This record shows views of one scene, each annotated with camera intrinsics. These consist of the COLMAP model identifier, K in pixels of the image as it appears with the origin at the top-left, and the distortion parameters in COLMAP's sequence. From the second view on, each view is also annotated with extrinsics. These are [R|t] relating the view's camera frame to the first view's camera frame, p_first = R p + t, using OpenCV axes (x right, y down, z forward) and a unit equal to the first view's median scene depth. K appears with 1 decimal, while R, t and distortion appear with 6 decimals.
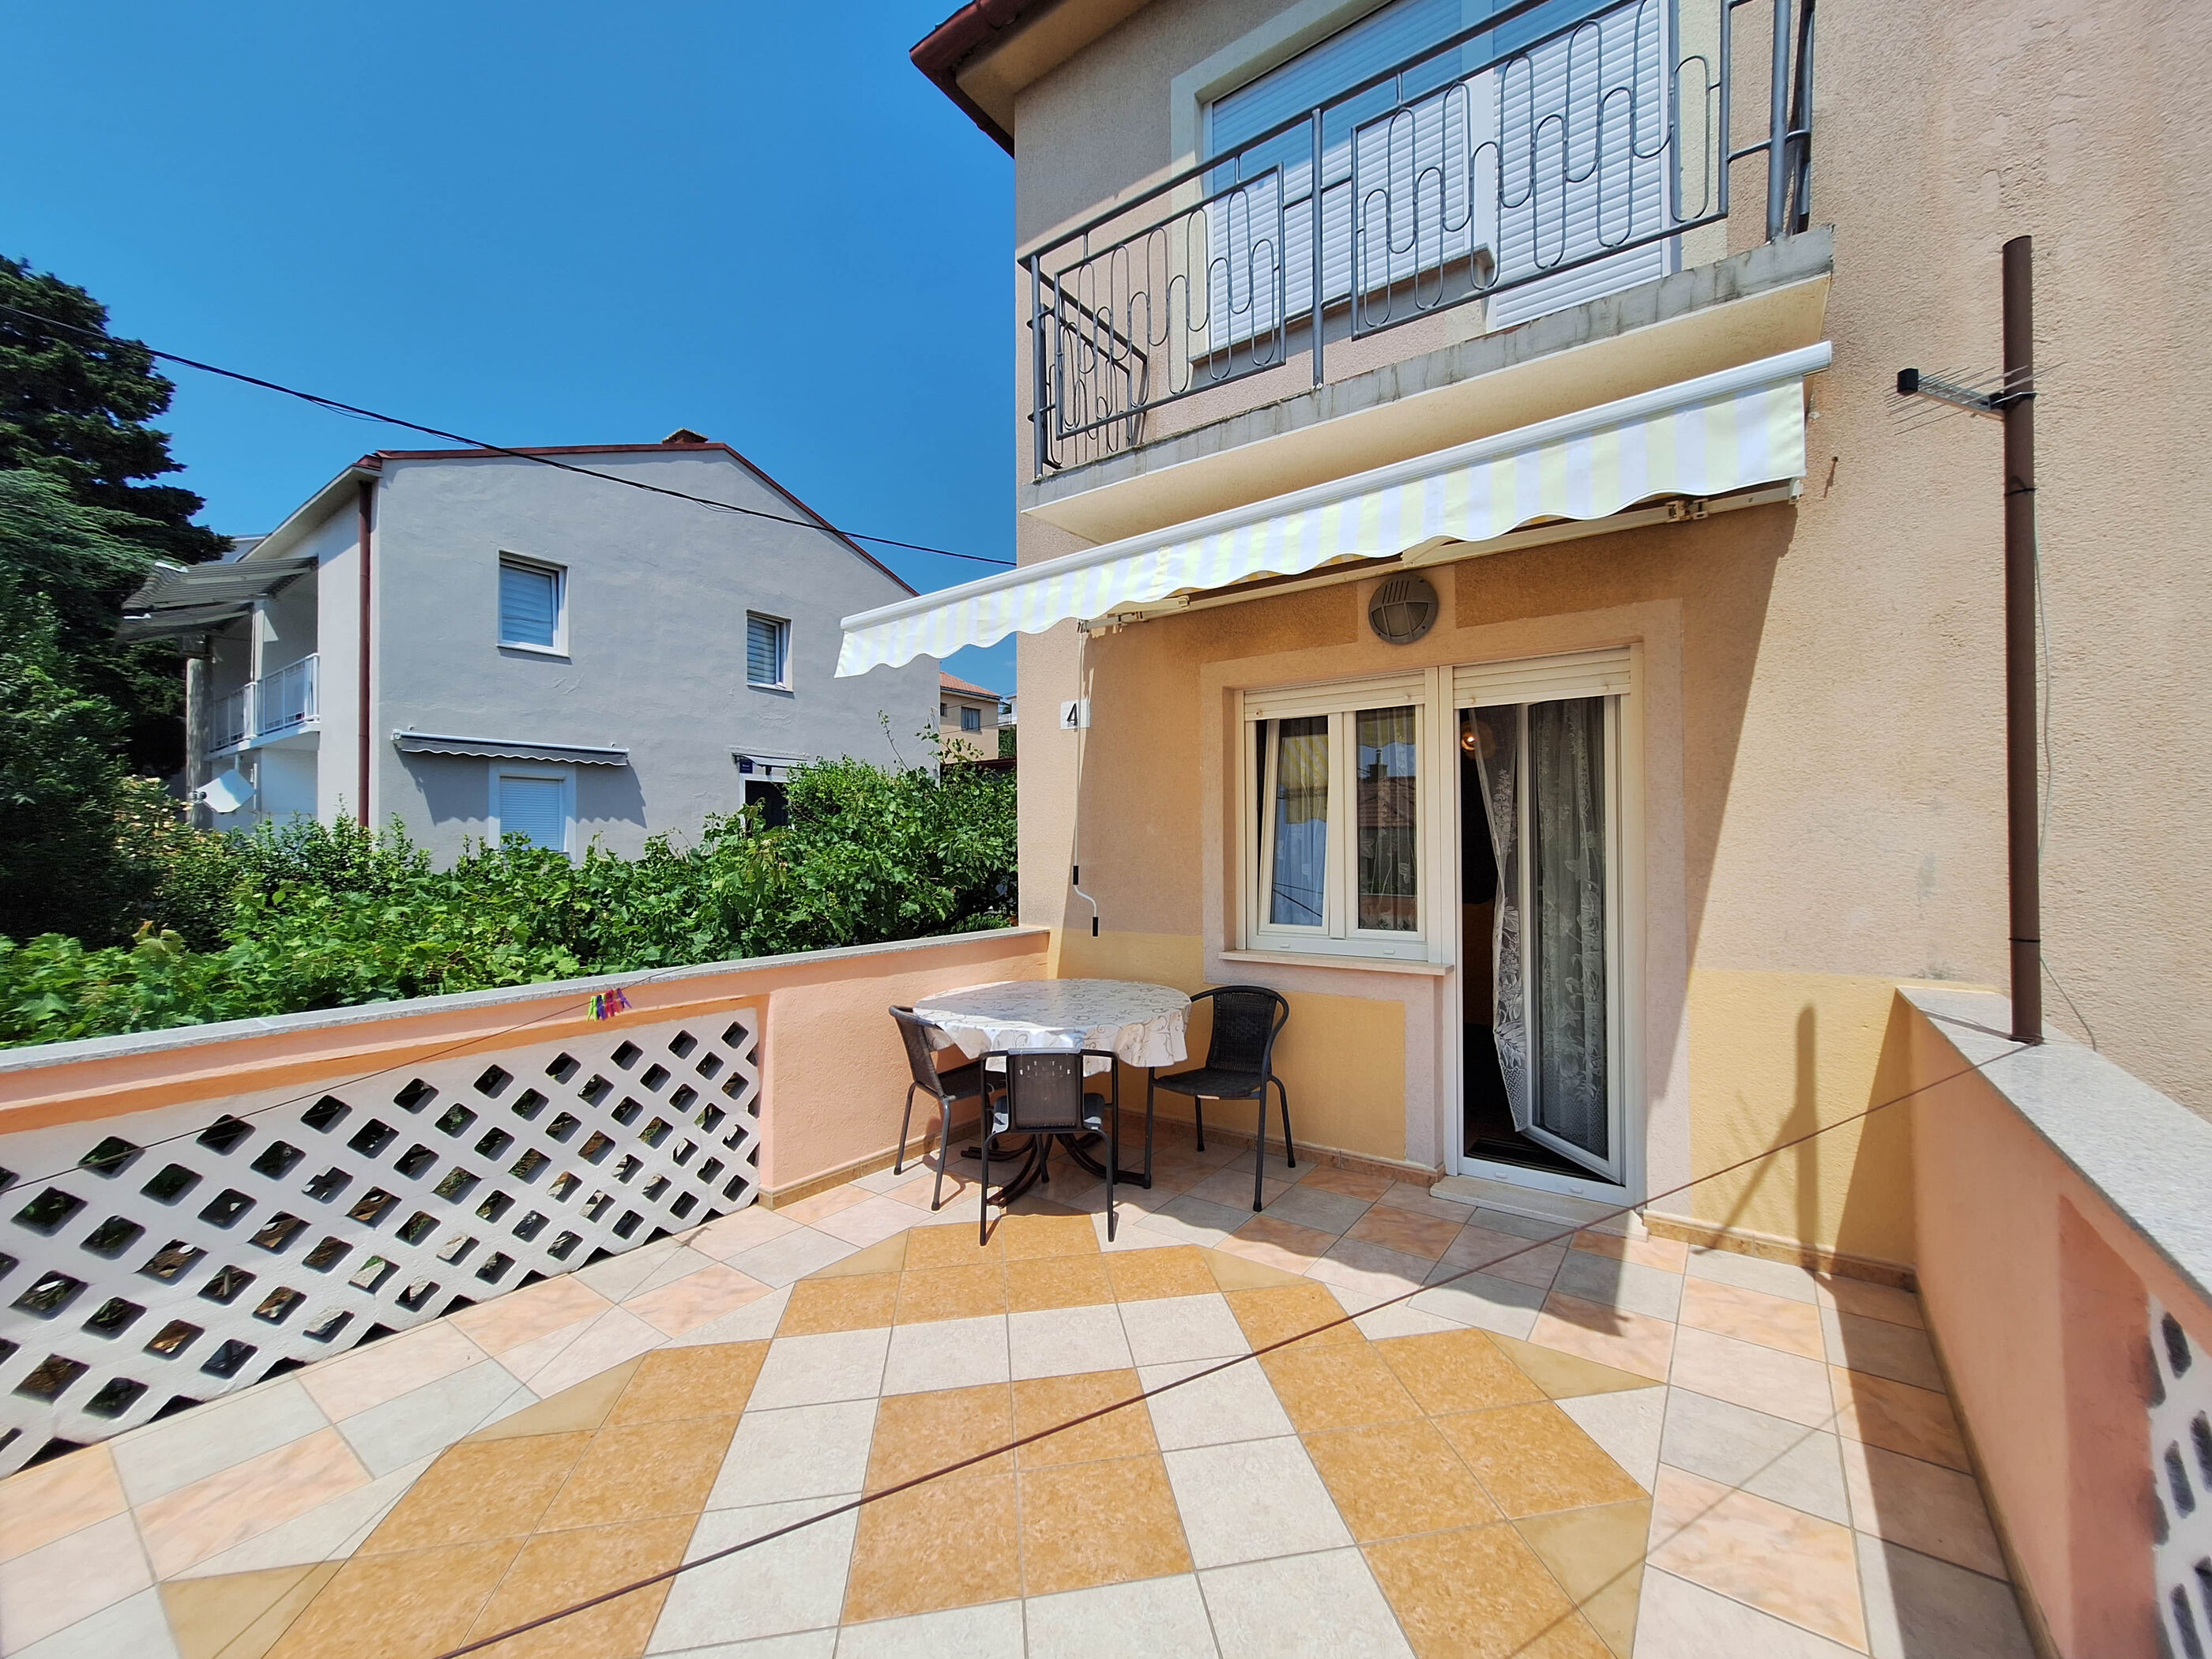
lens RADIAL K [[877.6, 0, 1122.5], [0, 877.6, 825.4], [0, 0, 1]] dist [-0.001885, 0.000174]
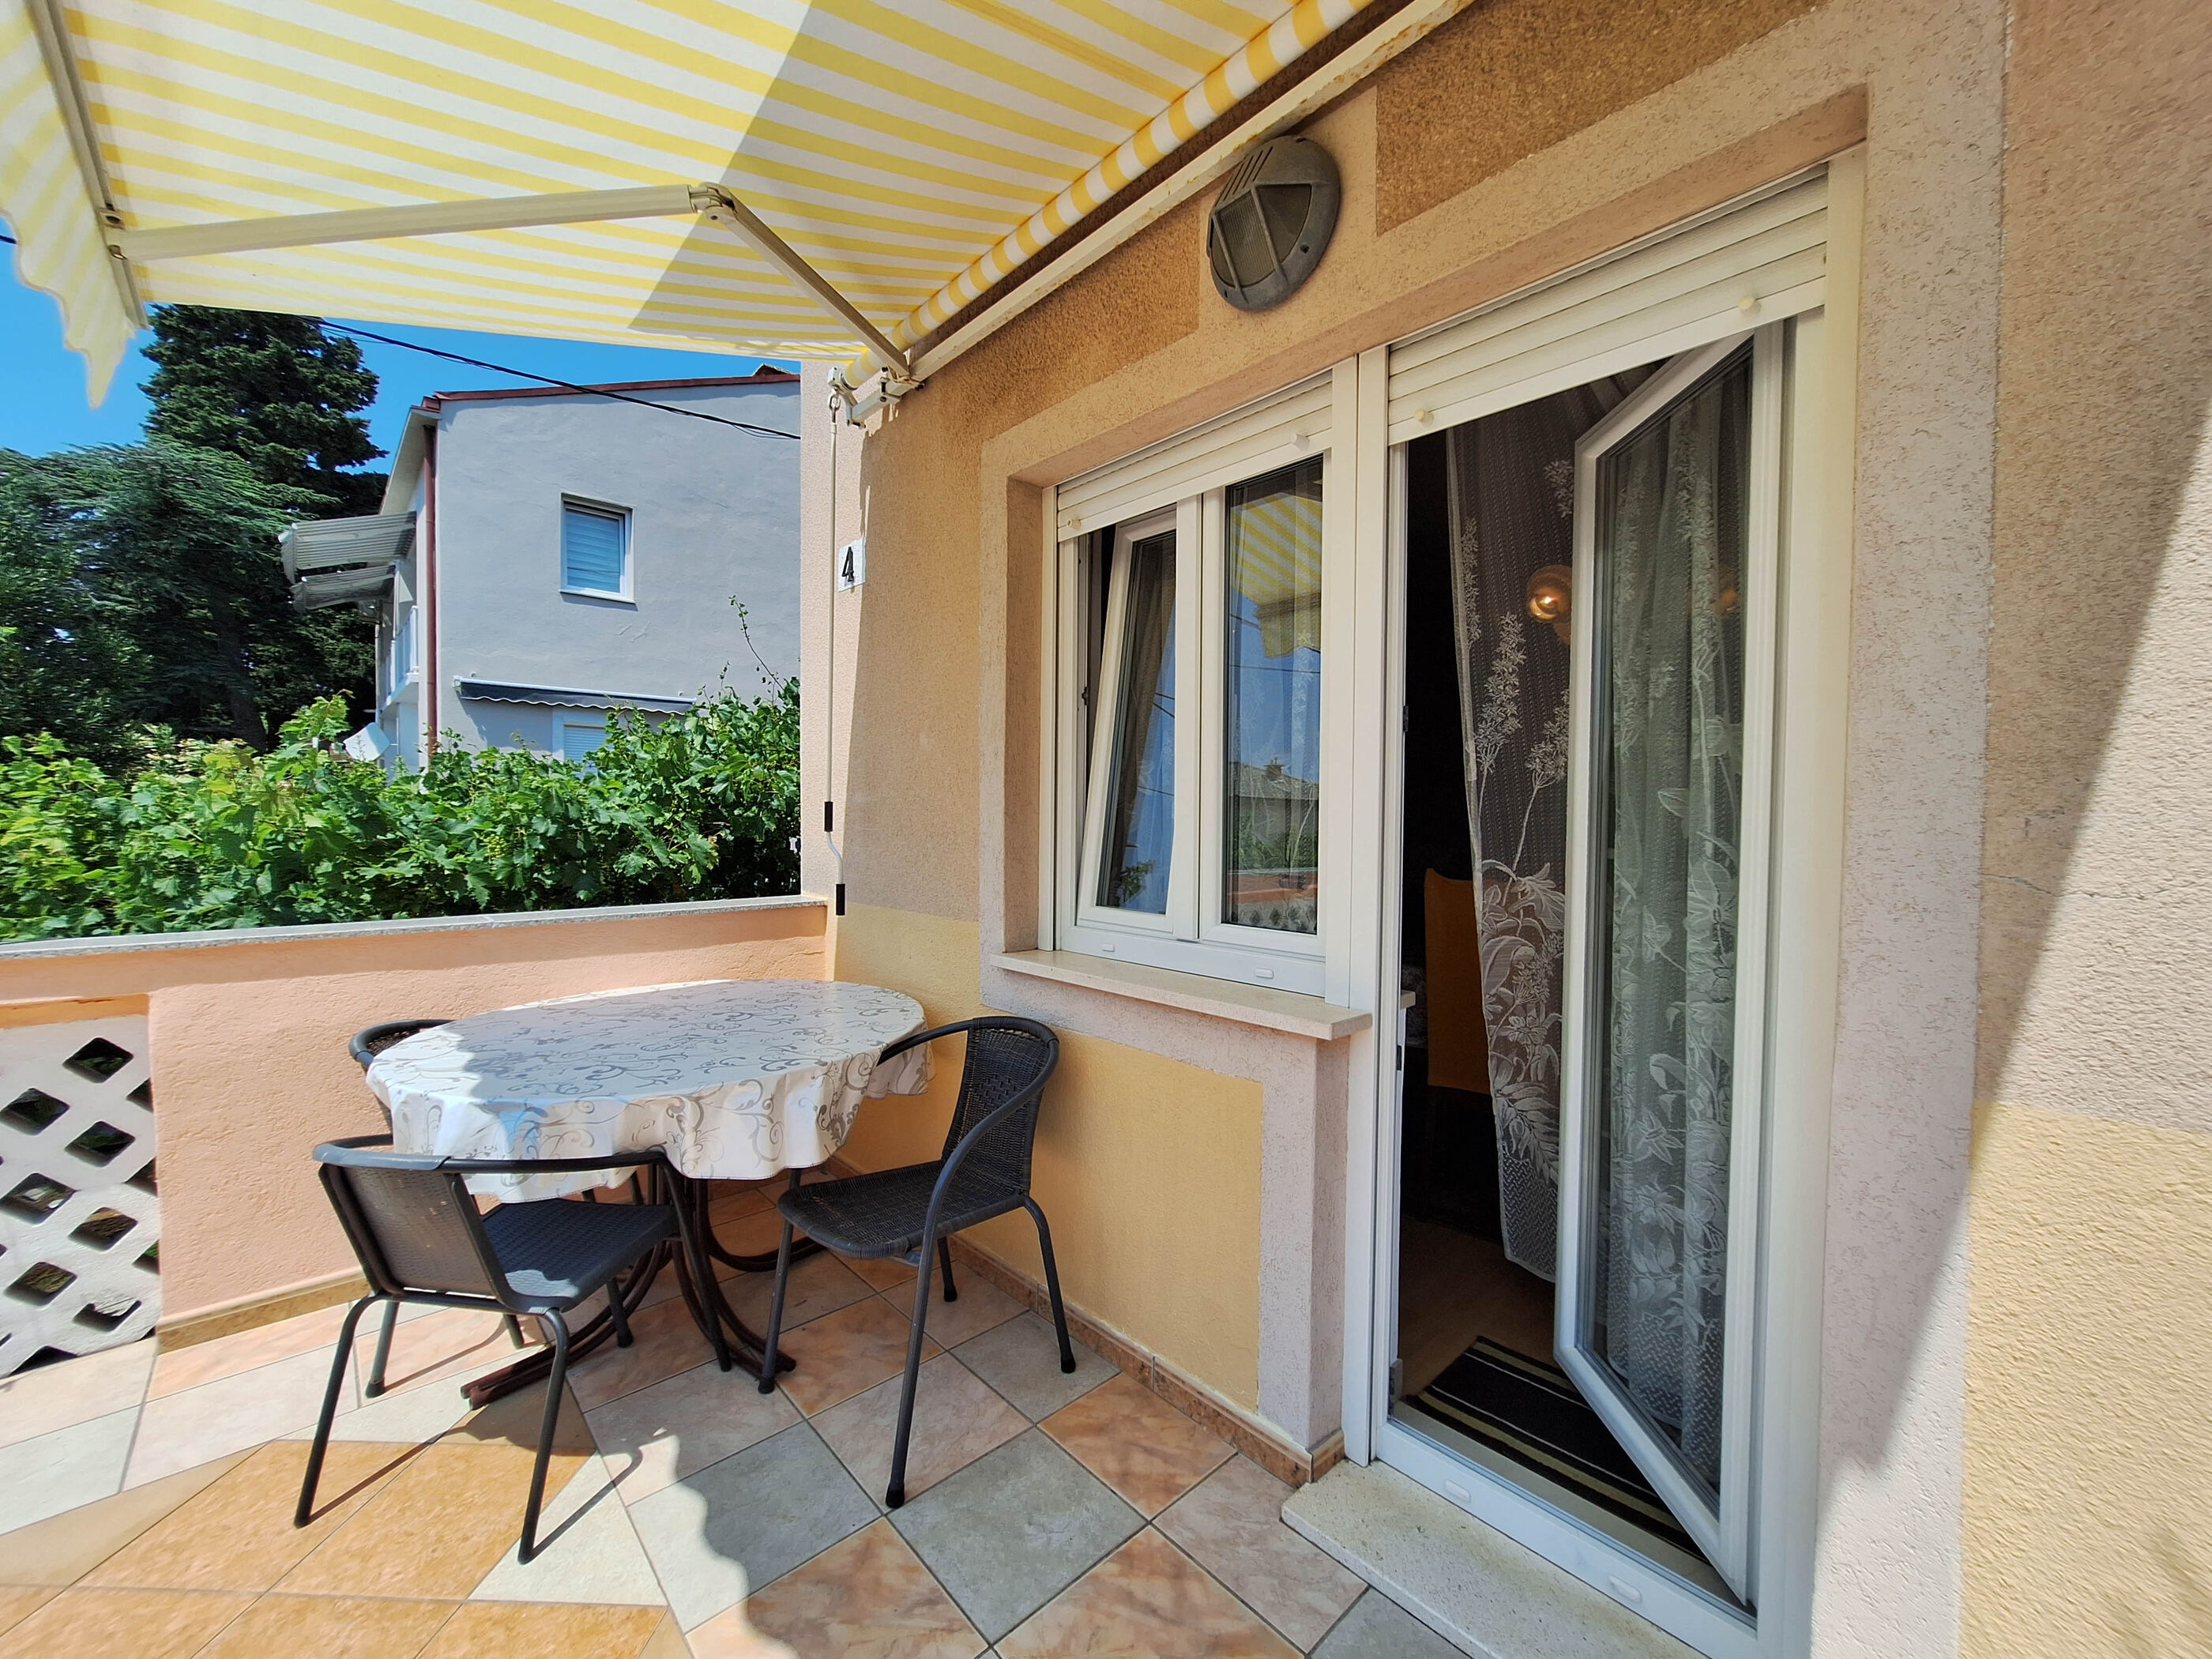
lens RADIAL K [[877.6, 0, 1116.9], [0, 877.6, 828.5], [0, 0, 1]] dist [-0.001885, 0.000174]
pose [[0.979304, 0.019624, -0.201440, 0.312909], [-0.011797, 0.999131, 0.039986, 0.042591], [0.202050, -0.036782, 0.978684, 0.491555]]
